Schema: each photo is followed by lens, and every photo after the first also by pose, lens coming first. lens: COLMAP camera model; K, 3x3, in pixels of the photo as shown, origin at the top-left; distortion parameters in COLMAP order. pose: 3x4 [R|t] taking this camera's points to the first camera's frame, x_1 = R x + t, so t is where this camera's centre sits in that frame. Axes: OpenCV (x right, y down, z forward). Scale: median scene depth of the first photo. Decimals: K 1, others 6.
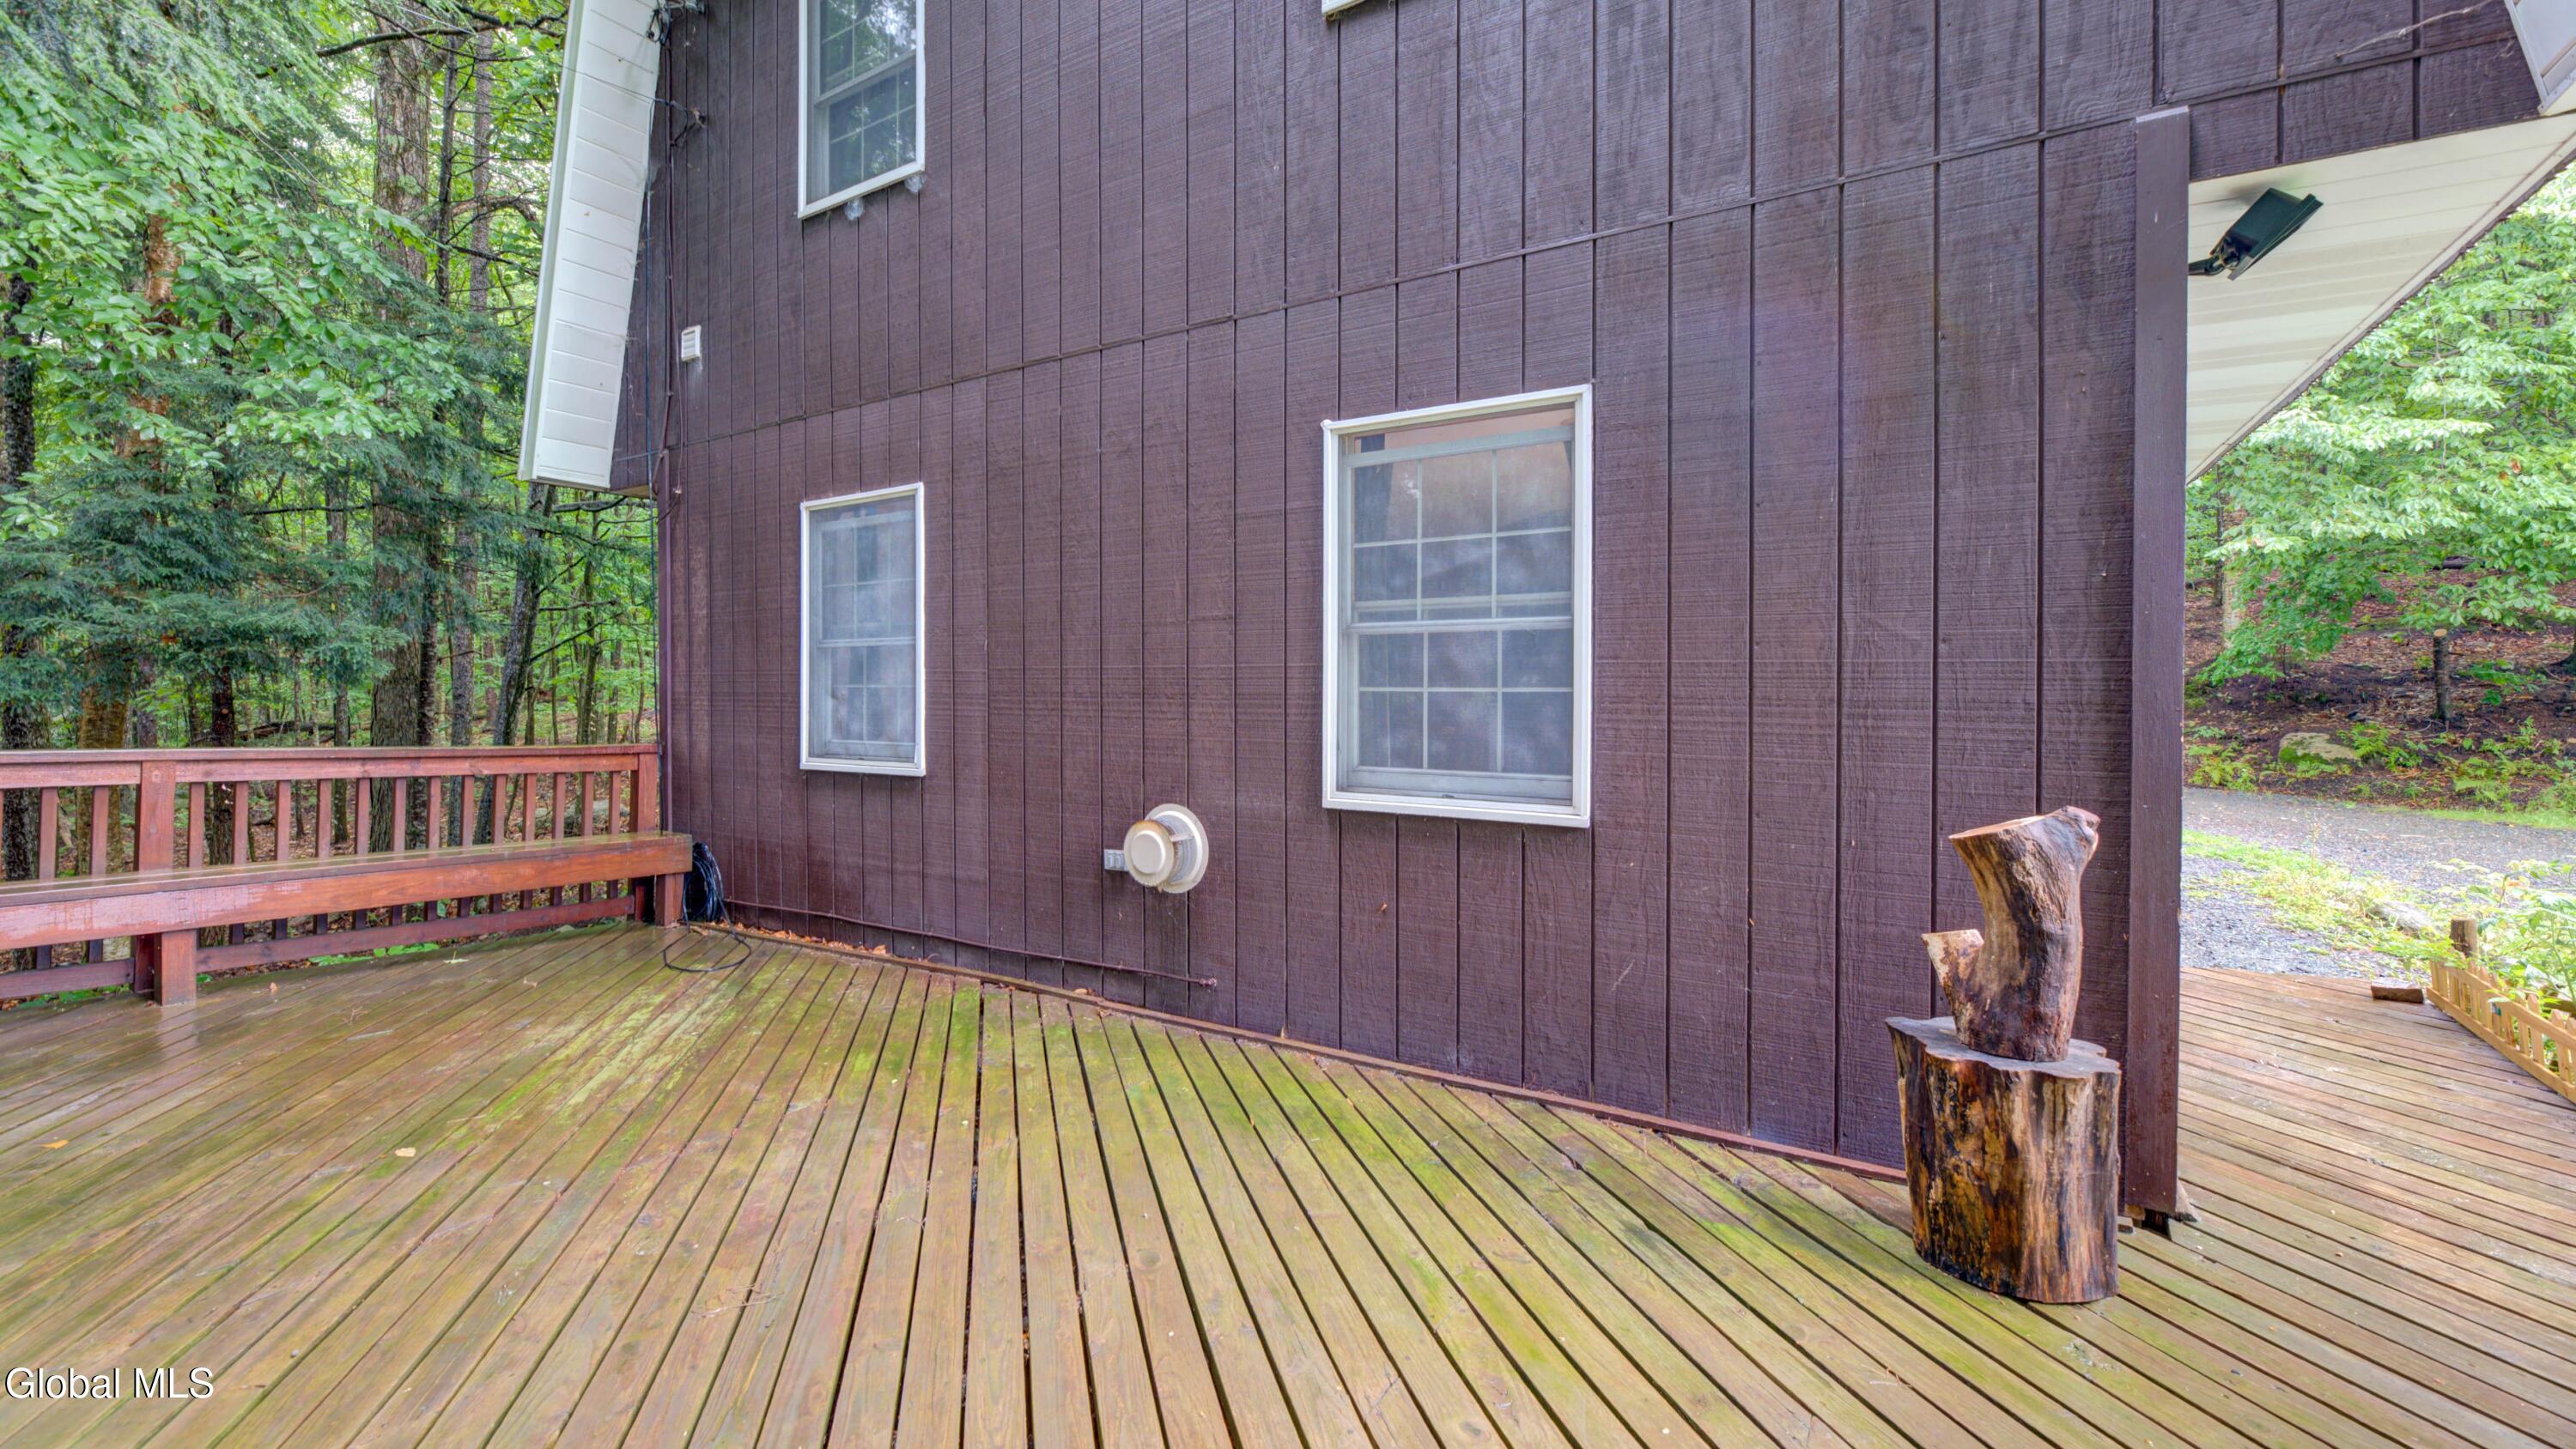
lens RADIAL K [[1070.5, 0, 1266.6], [0, 1070.5, 719.8], [0, 0, 1]] dist [-0.010845, -0.000515]
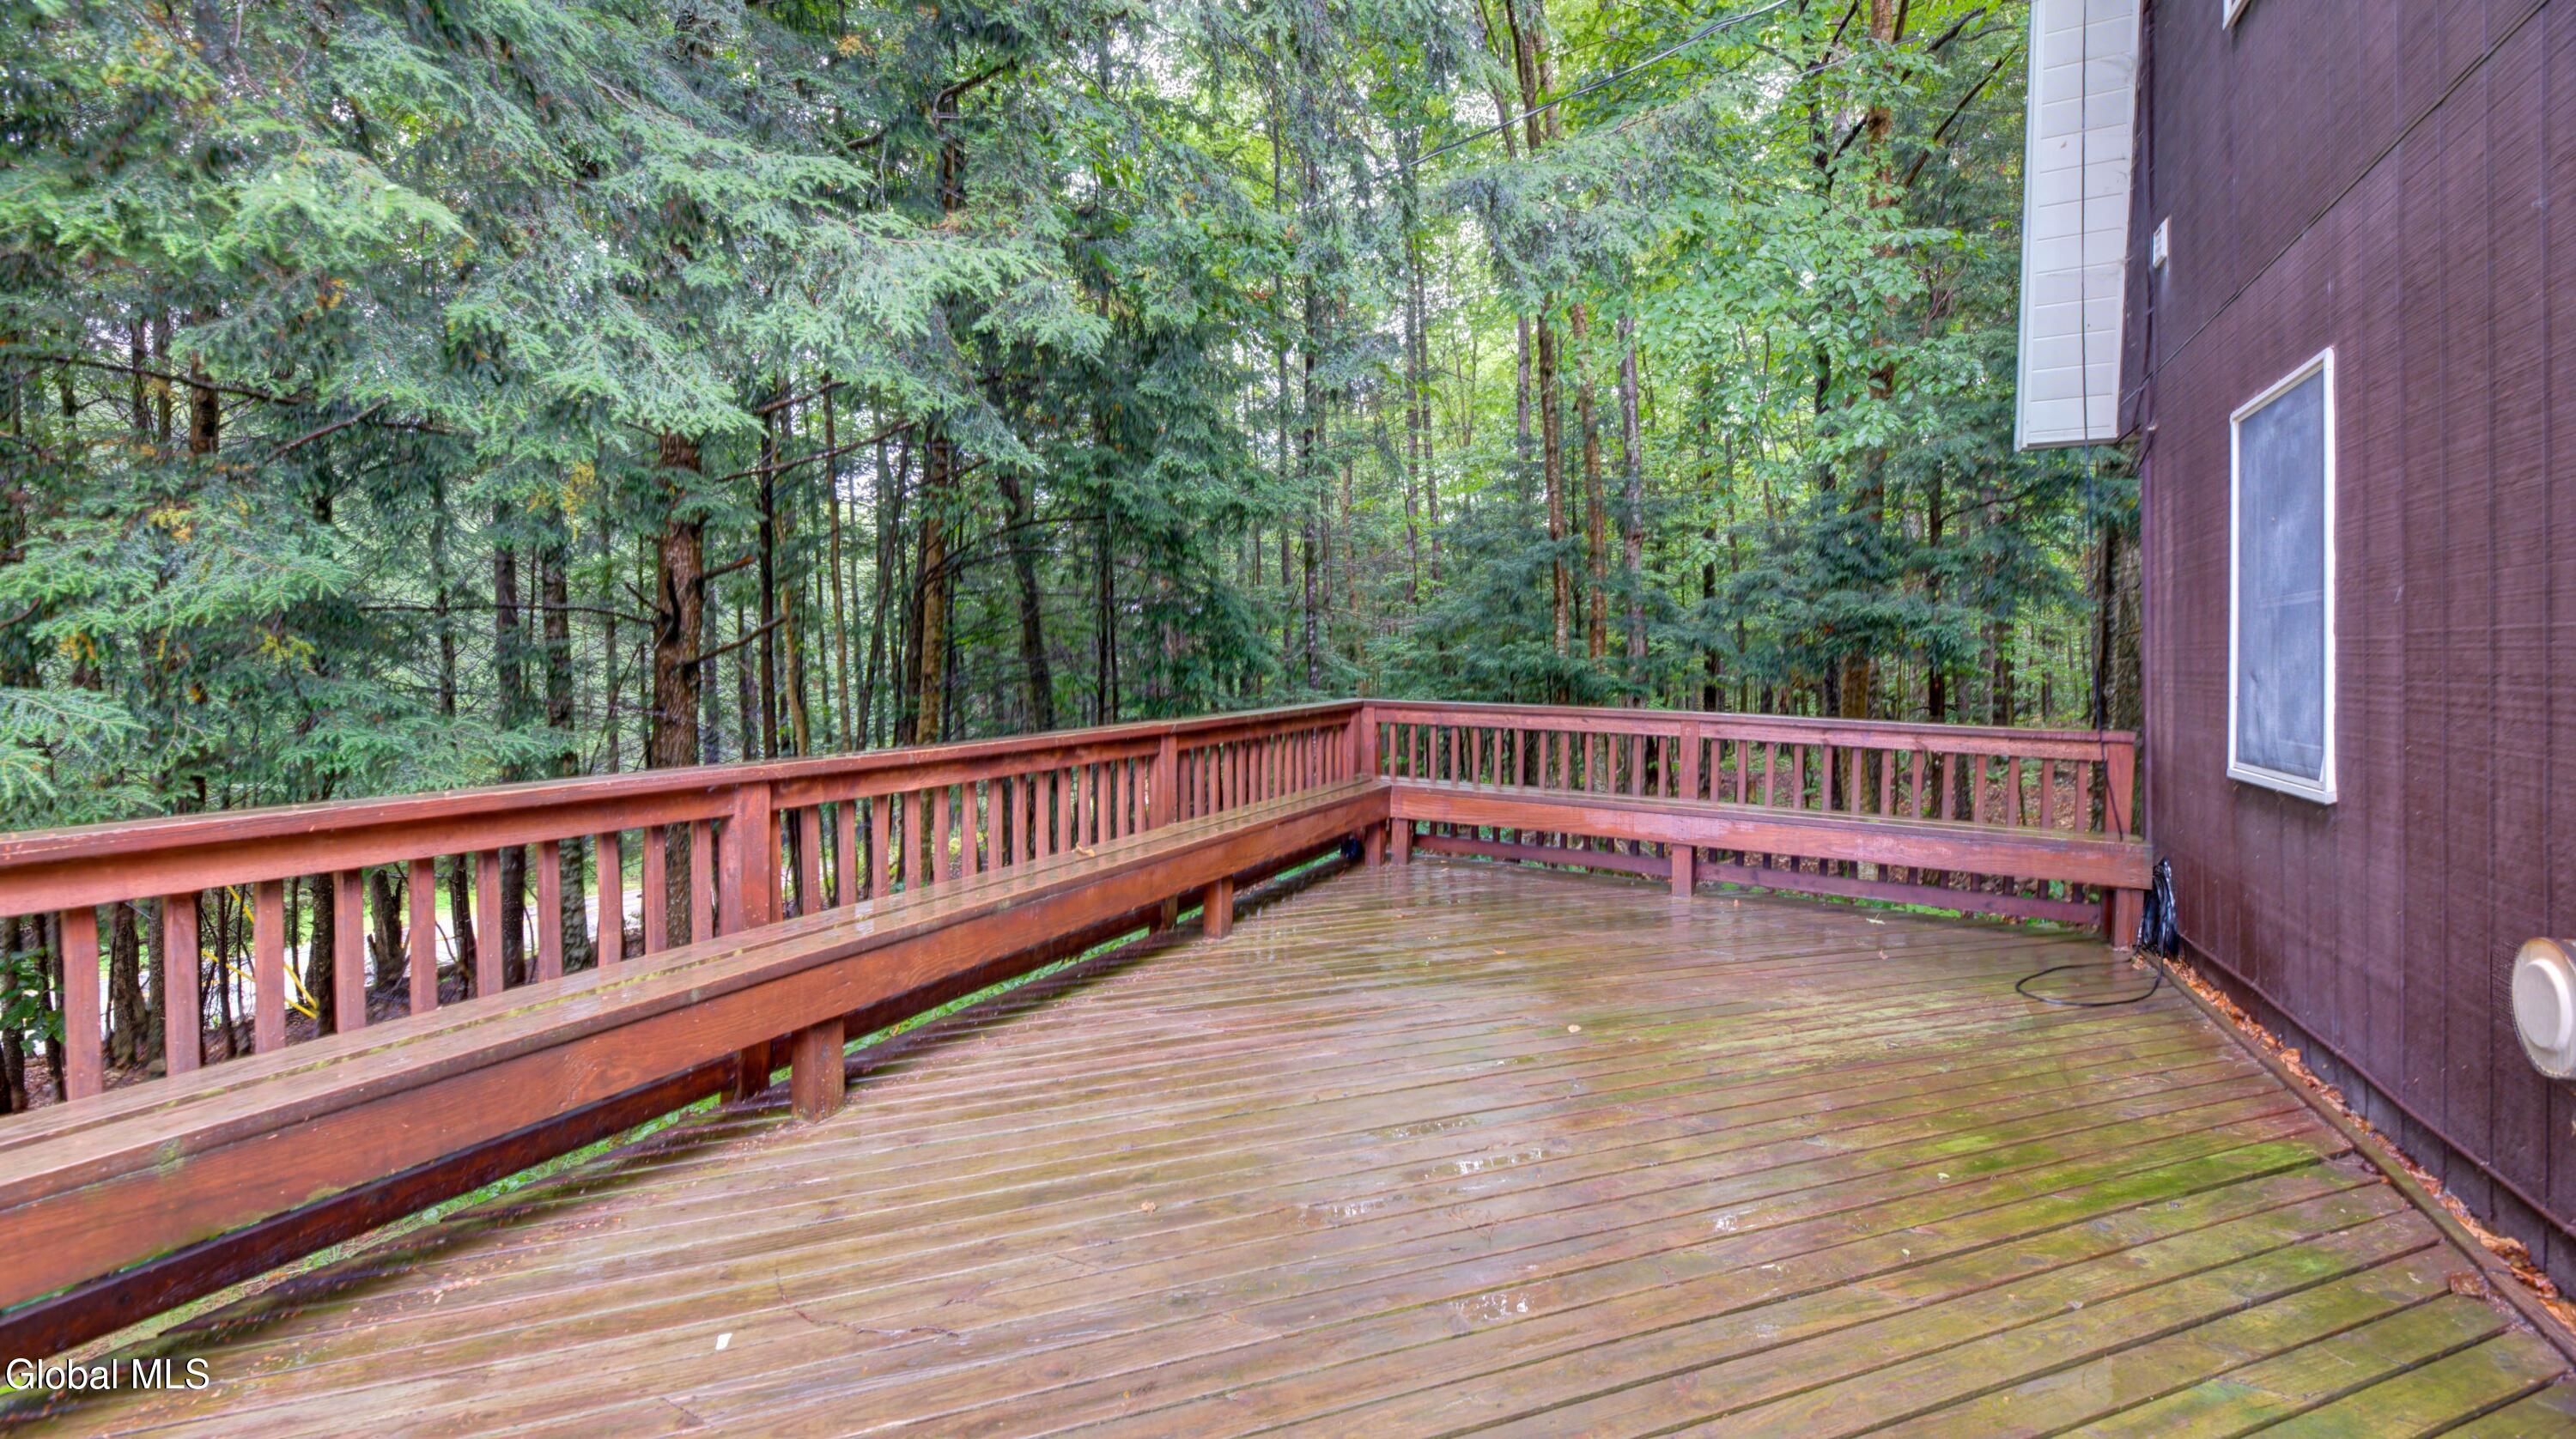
lens RADIAL K [[1070.6, 0, 1274.5], [0, 1070.6, 700.1], [0, 0, 1]] dist [-0.010845, -0.000515]
pose [[0.080254, 0.031041, -0.996291, 0.252898], [-0.032189, 0.999074, 0.028535, -0.007321], [0.996255, 0.029779, 0.081179, 0.308215]]
